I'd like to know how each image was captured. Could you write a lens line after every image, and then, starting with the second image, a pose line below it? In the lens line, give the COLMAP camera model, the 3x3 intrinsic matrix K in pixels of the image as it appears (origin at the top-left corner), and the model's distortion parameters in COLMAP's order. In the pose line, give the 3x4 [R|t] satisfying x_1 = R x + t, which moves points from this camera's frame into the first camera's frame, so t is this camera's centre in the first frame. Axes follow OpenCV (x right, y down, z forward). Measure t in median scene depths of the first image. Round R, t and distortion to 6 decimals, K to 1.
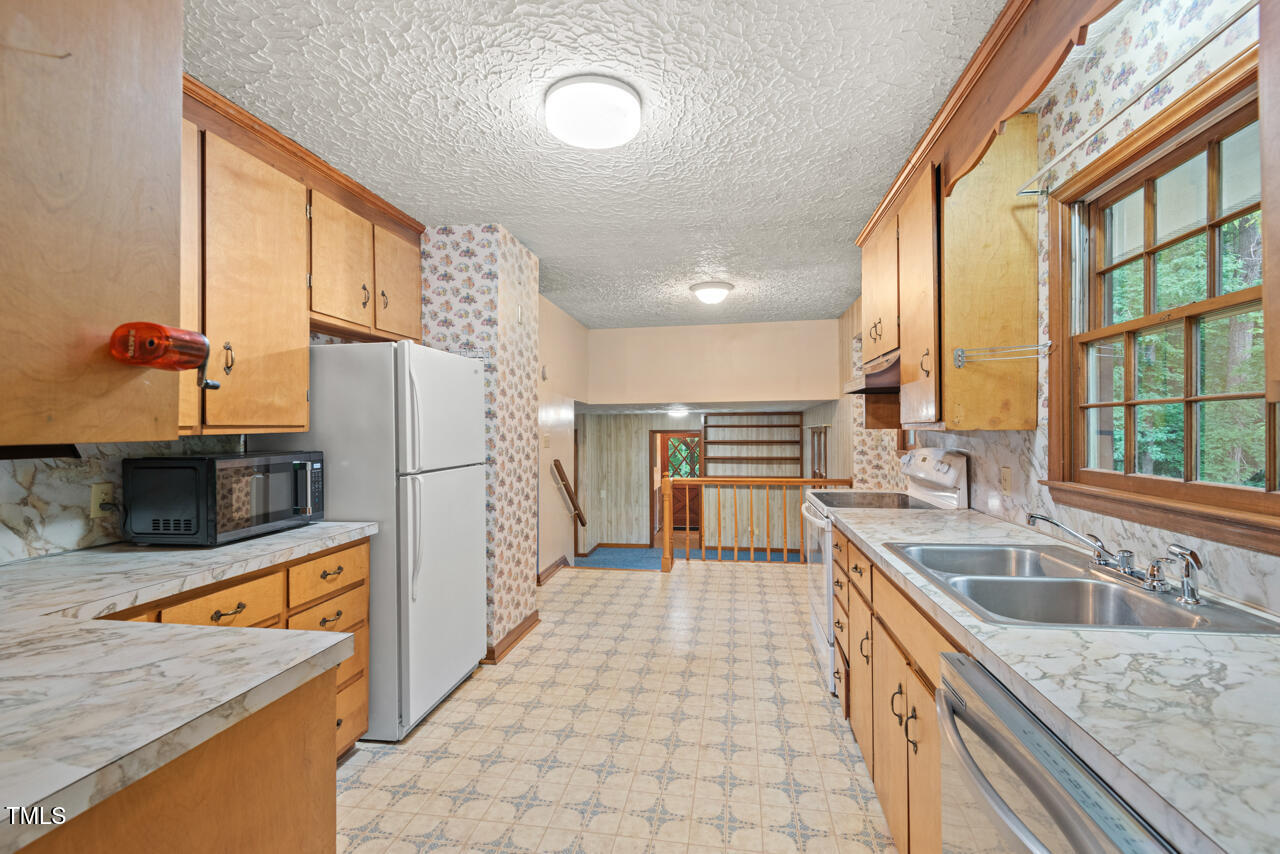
lens RADIAL K [[577.9, 0, 629.1], [0, 577.9, 422.6], [0, 0, 1]] dist [0.023452, -0.012405]
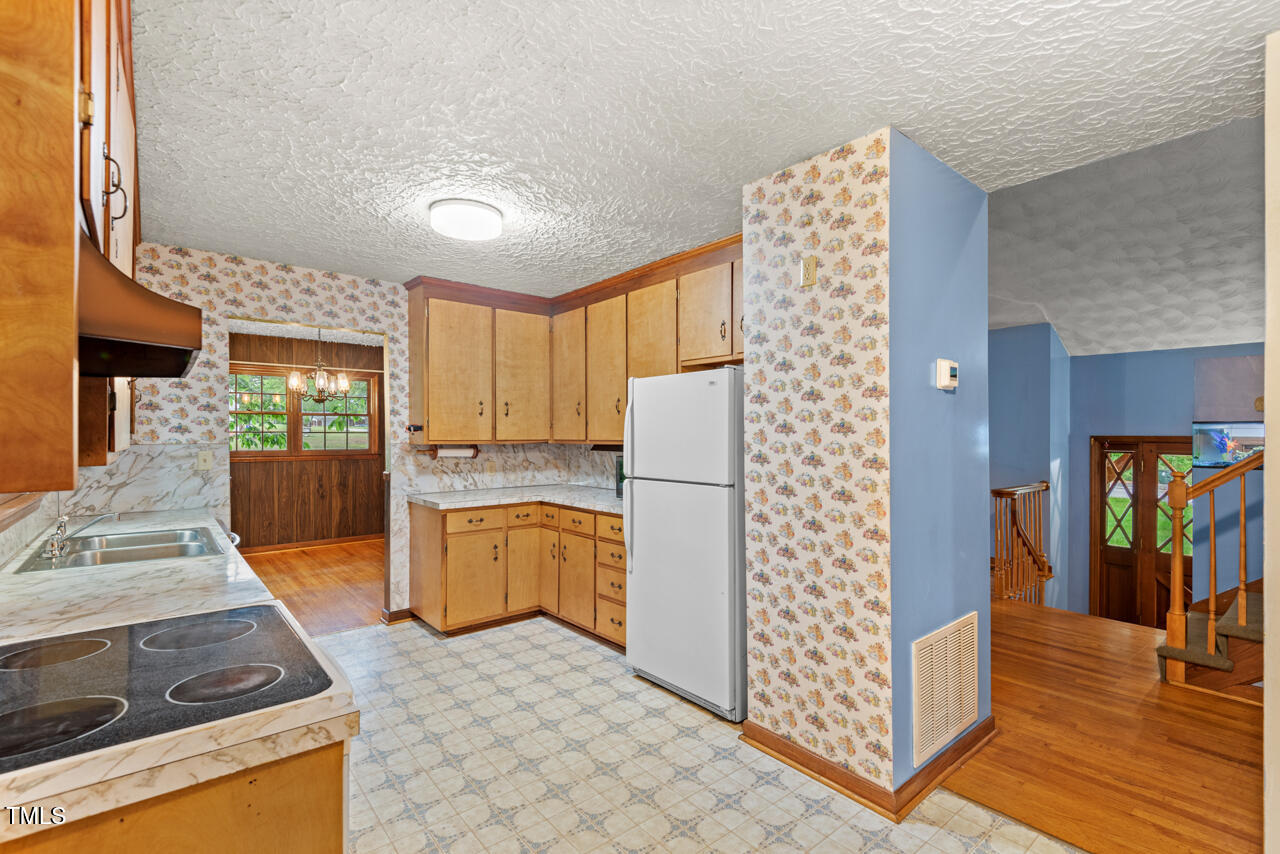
lens RADIAL K [[577.9, 0, 656.2], [0, 577.9, 433.2], [0, 0, 1]] dist [0.023452, -0.012405]
pose [[-0.620696, 0.004984, -0.784035, 0.642752], [0.008179, 0.999967, -0.000119, -0.013503], [0.784008, -0.006487, -0.620716, 1.907287]]
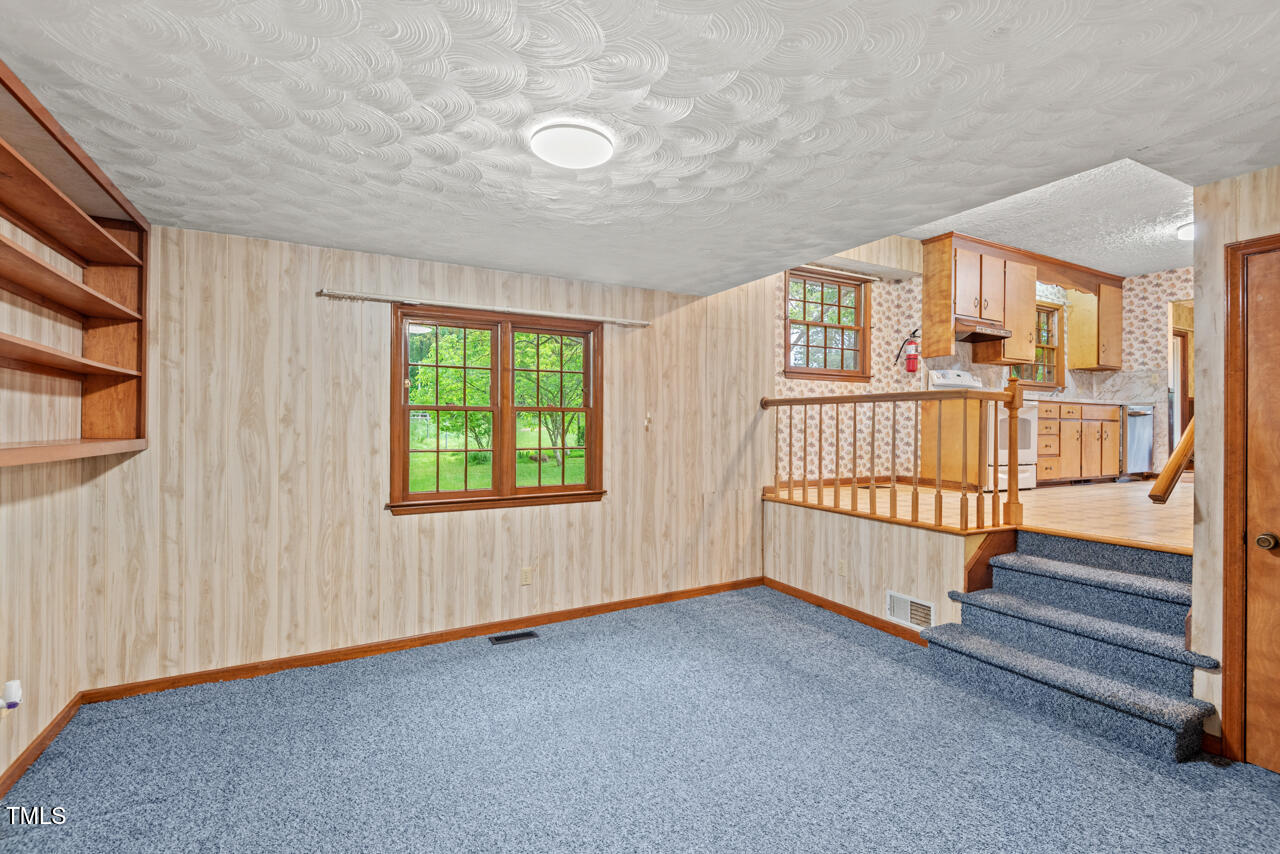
lens RADIAL K [[577.9, 0, 639.4], [0, 577.9, 422.6], [0, 0, 1]] dist [0.023452, -0.012405]
pose [[-0.640972, 0.005101, 0.767547, -0.366264], [-0.011420, 0.999804, -0.016181, 0.332679], [-0.767479, -0.019136, -0.640788, 3.871612]]
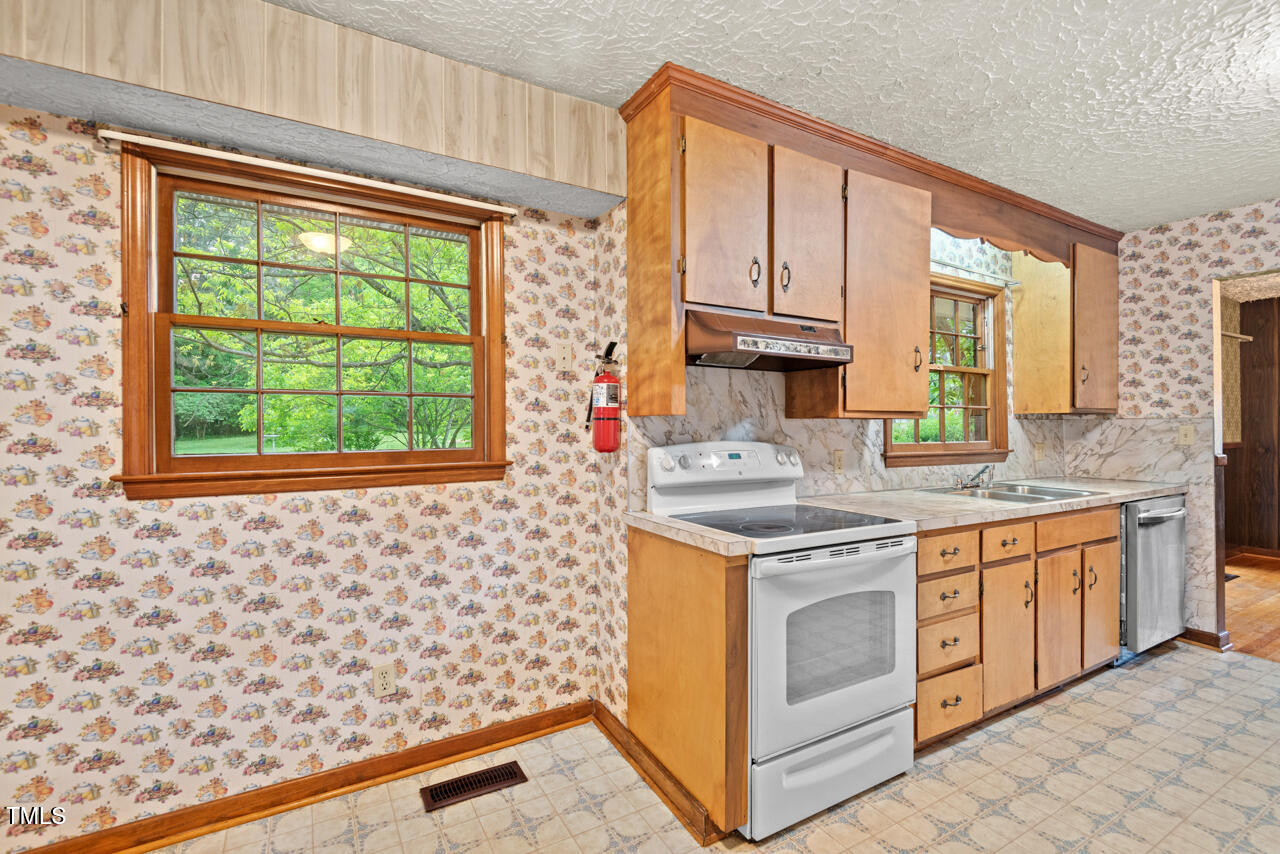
lens RADIAL K [[577.9, 0, 638.8], [0, 577.9, 422.0], [0, 0, 1]] dist [0.023452, -0.012405]
pose [[-0.662363, 0.008419, 0.749136, 0.024820], [-0.002569, 0.999905, -0.013509, 0.034968], [-0.749179, -0.010872, -0.662279, 2.043129]]
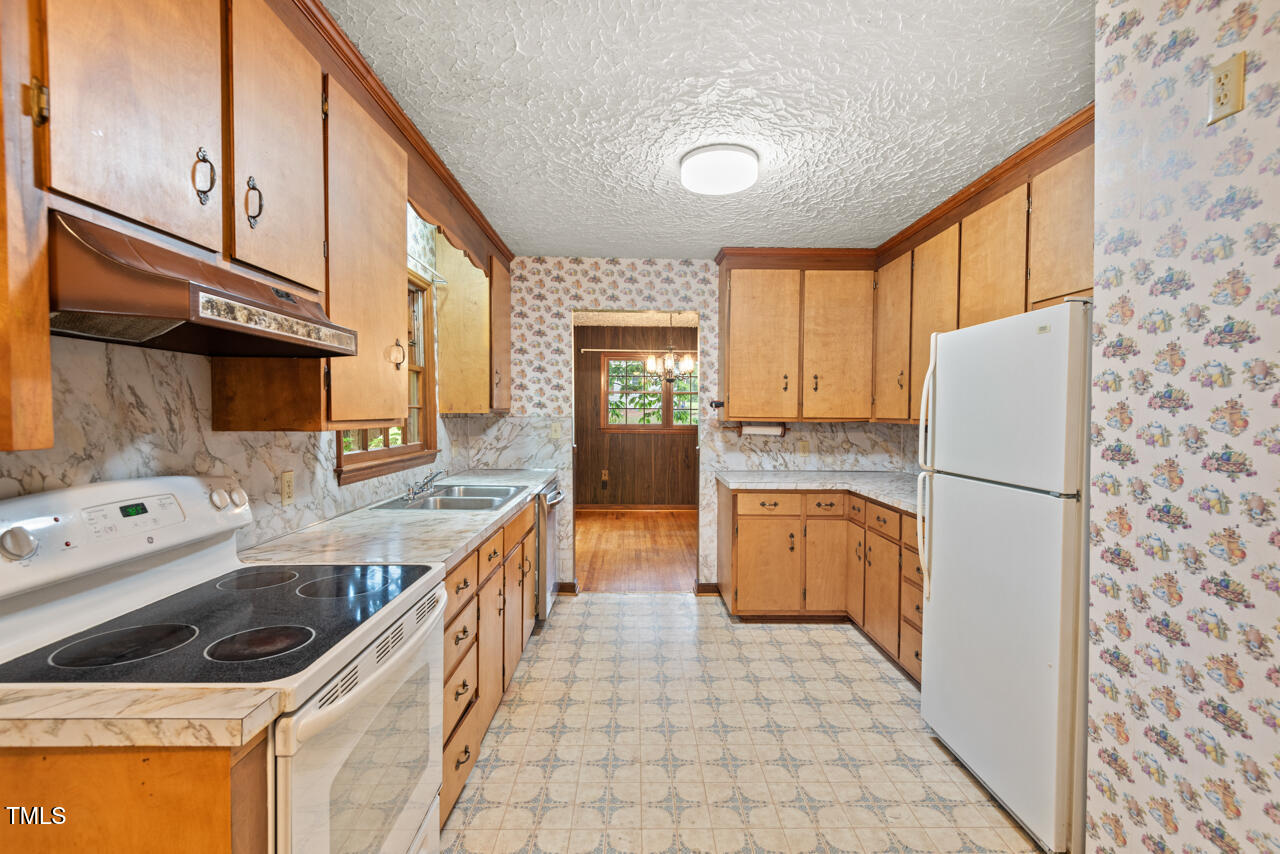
lens RADIAL K [[577.9, 0, 647.3], [0, 577.9, 427.2], [0, 0, 1]] dist [0.023452, -0.012405]
pose [[-0.976676, 0.005356, -0.214651, 0.307669], [0.000201, 0.999711, 0.024029, -0.008128], [0.214718, 0.023425, -0.976395, 1.888497]]
